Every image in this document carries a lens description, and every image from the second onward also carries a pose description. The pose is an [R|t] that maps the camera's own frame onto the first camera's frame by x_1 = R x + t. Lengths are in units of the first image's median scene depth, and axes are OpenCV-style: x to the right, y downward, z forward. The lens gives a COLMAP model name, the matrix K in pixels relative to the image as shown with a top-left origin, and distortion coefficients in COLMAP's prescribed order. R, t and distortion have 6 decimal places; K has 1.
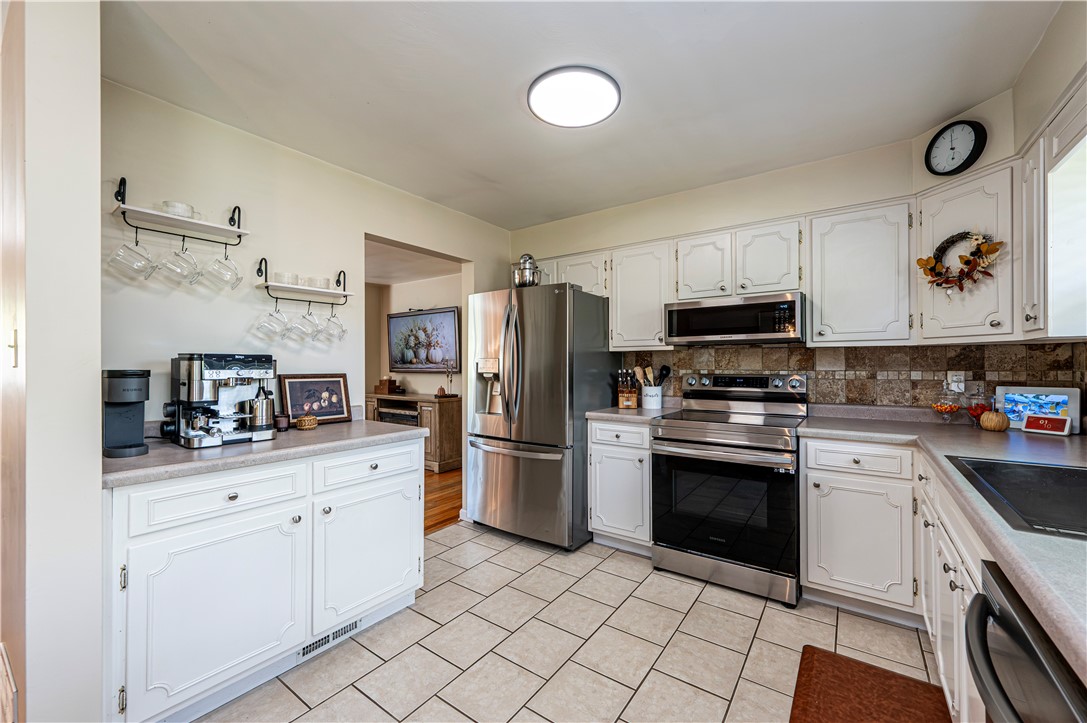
lens RADIAL K [[434.5, 0, 526.7], [0, 434.5, 362.9], [0, 0, 1]] dist [-0.004550, 0.000791]
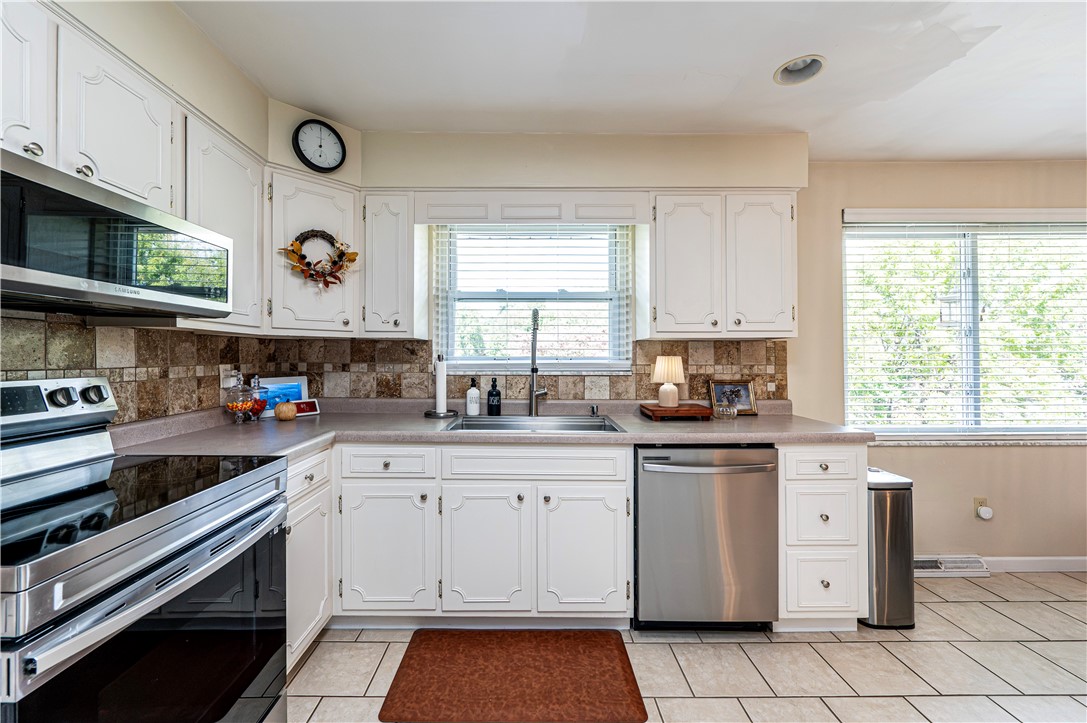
lens RADIAL K [[434.5, 0, 534.7], [0, 434.5, 352.3], [0, 0, 1]] dist [-0.004550, 0.000791]
pose [[-0.616778, 0.009579, 0.787079, -0.101211], [-0.001967, 0.999904, -0.013710, 0.003965], [-0.787134, -0.010004, -0.616700, 0.932549]]
